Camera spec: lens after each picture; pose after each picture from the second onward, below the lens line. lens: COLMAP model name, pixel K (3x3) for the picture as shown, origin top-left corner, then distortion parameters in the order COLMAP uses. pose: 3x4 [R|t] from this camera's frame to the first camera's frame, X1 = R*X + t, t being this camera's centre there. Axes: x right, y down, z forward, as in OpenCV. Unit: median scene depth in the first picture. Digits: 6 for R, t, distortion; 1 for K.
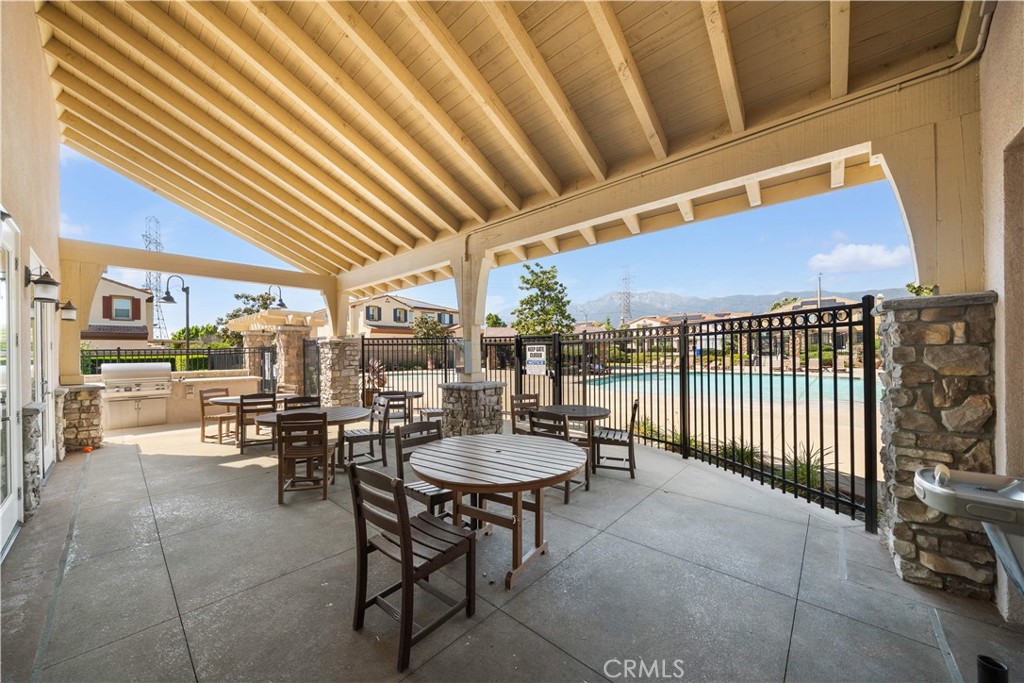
lens RADIAL K [[377.6, 0, 511.3], [0, 377.6, 348.6], [0, 0, 1]] dist [-0.000190, 0.000010]
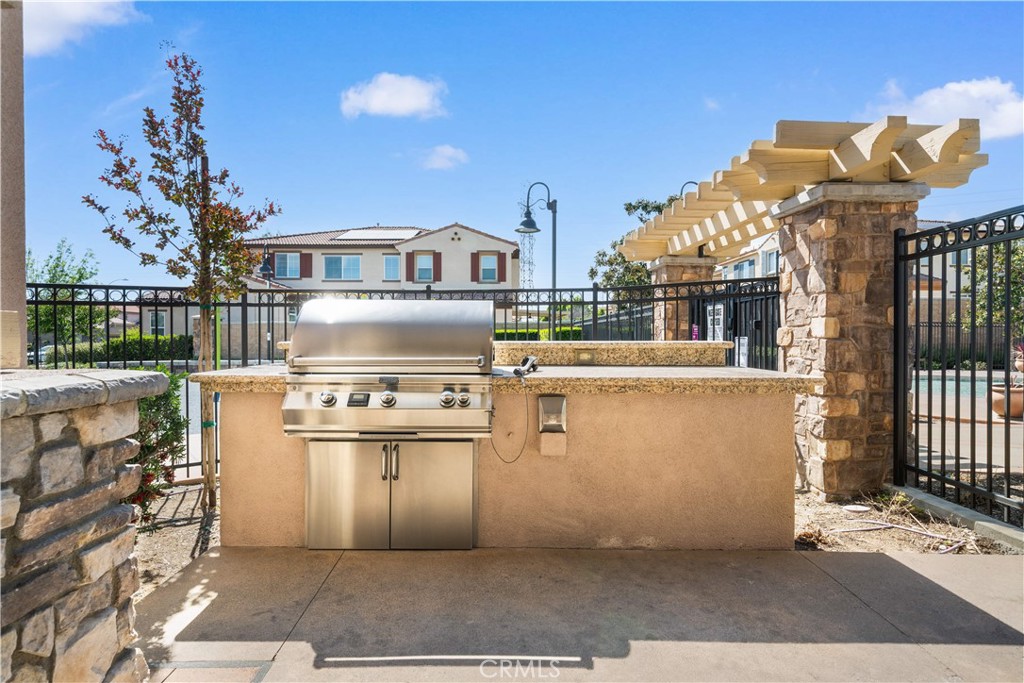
lens RADIAL K [[377.6, 0, 511.3], [0, 377.6, 348.6], [0, 0, 1]] dist [-0.000190, 0.000010]
pose [[0.672107, 0.012815, -0.740343, -0.486824], [-0.001220, 0.999868, 0.016199, 0.045259], [0.740453, -0.009985, 0.672034, 0.578564]]
